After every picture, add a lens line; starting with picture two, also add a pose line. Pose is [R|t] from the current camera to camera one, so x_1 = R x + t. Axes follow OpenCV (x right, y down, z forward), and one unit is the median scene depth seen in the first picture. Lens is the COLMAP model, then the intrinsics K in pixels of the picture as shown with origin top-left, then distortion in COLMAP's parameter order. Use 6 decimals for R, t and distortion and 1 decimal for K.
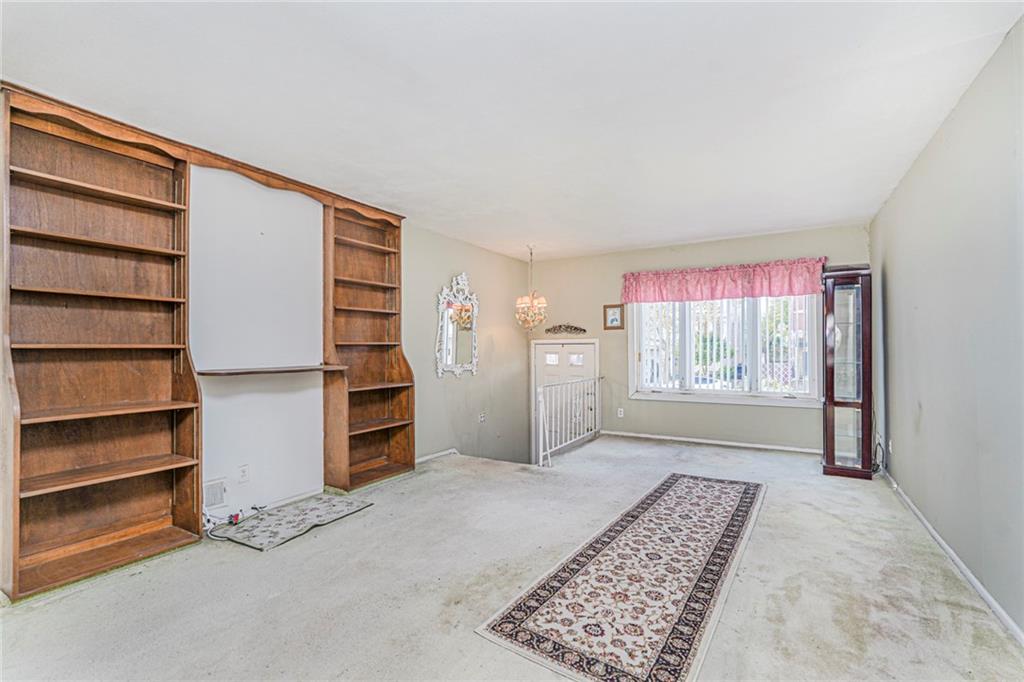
lens RADIAL K [[457.4, 0, 510.0], [0, 457.4, 341.9], [0, 0, 1]] dist [-0.026961, 0.008433]
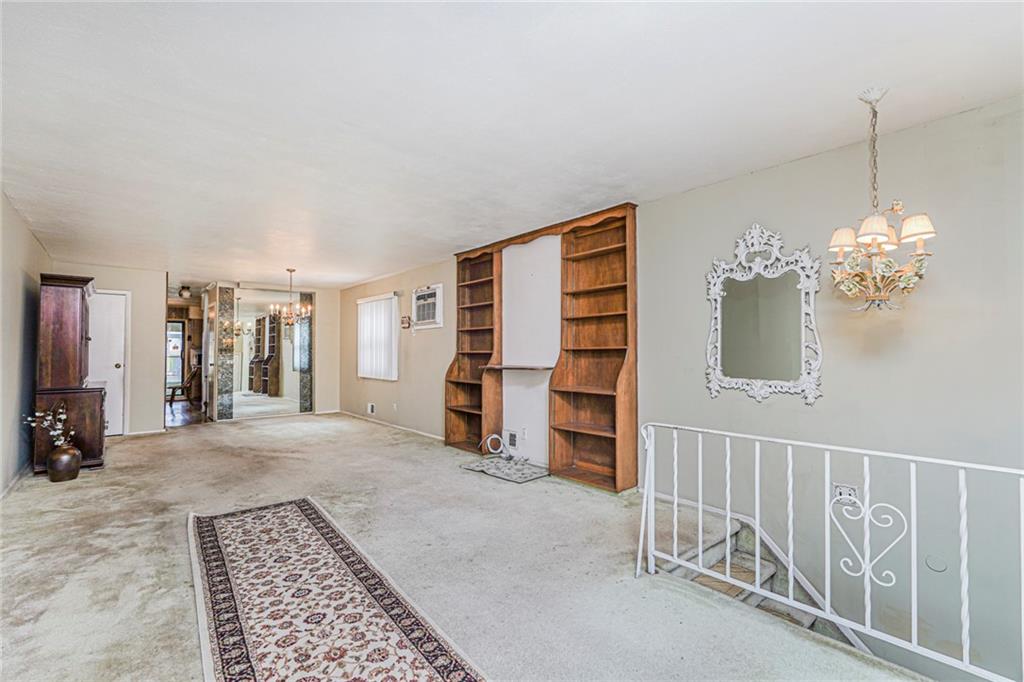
lens RADIAL K [[457.4, 0, 519.5], [0, 457.4, 344.0], [0, 0, 1]] dist [-0.026961, 0.008433]
pose [[-0.307445, -0.021625, -0.951320, 0.707562], [0.014032, 0.999530, -0.027256, 0.019737], [0.951462, -0.021729, -0.306997, 1.150250]]
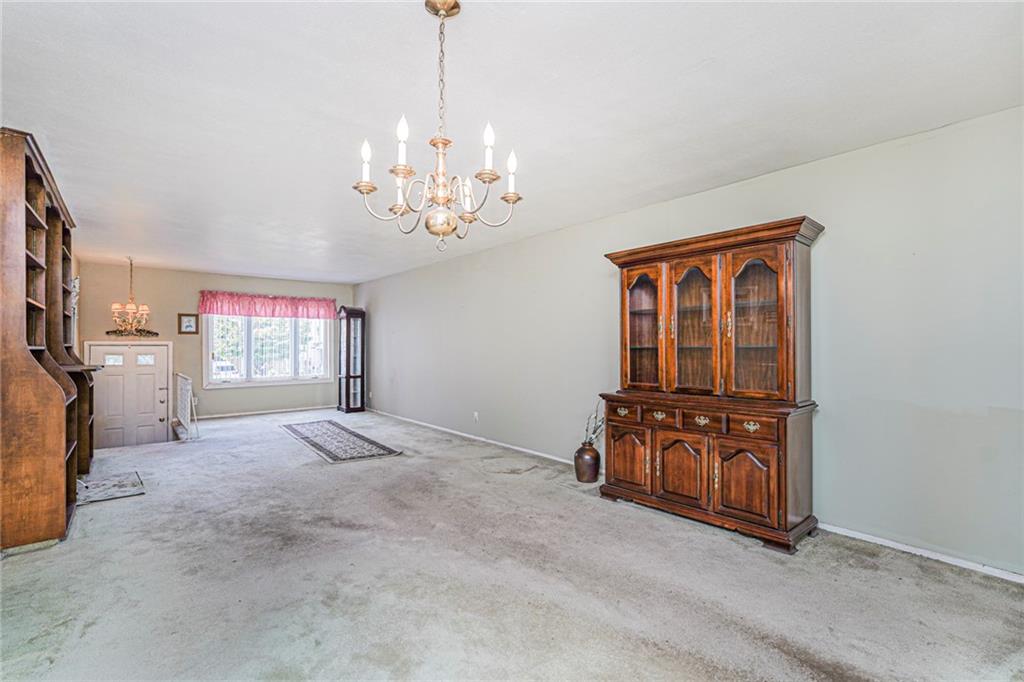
lens RADIAL K [[457.4, 0, 513.9], [0, 457.4, 343.9], [0, 0, 1]] dist [-0.026961, 0.008433]
pose [[0.337115, 0.004855, 0.941451, -0.994187], [-0.010081, 0.999948, -0.001546, -0.011943], [-0.941409, -0.008970, 0.337147, -0.376826]]
